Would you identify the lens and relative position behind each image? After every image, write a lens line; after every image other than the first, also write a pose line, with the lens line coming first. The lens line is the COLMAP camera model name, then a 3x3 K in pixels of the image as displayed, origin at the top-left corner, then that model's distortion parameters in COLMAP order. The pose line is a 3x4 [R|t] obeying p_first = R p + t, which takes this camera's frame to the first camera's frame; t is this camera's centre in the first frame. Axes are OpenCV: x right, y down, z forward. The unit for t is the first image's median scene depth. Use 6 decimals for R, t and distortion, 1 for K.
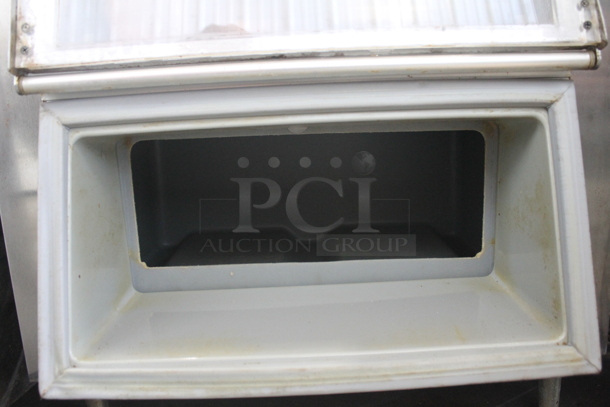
lens RADIAL K [[509.0, 0, 305.0], [0, 509.0, 203.5], [0, 0, 1]] dist [-0.143743, 0.121381]
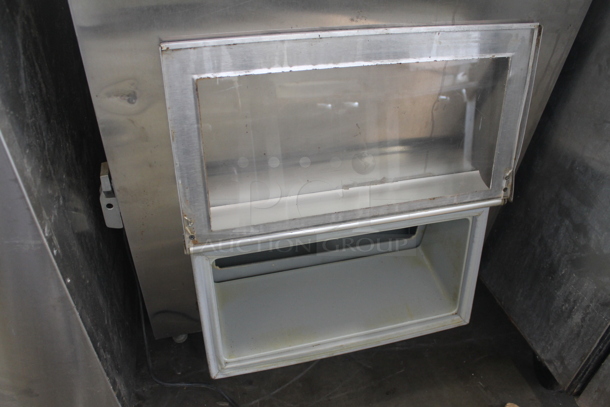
lens RADIAL K [[509.0, 0, 305.0], [0, 509.0, 203.5], [0, 0, 1]] dist [-0.143743, 0.121381]
pose [[0.961295, -0.094950, 0.258643, -0.619249], [-0.057736, 0.848479, 0.526070, -1.231242], [-0.269404, -0.520641, 0.810157, -0.334812]]
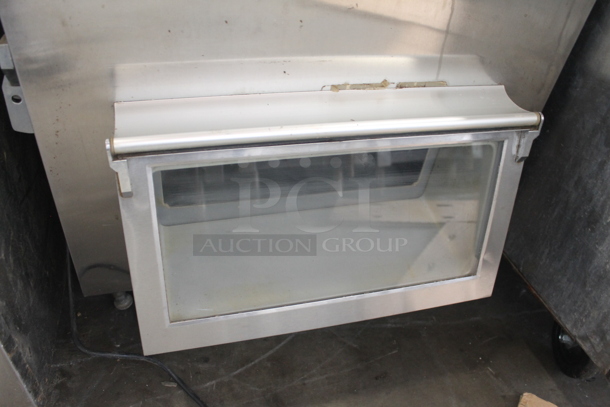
lens RADIAL K [[509.0, 0, 305.0], [0, 509.0, 203.5], [0, 0, 1]] dist [-0.143743, 0.121381]
pose [[0.954826, -0.057811, 0.291488, -0.493001], [-0.105351, 0.851331, 0.513943, -0.752852], [-0.277864, -0.521435, 0.806782, -0.104213]]
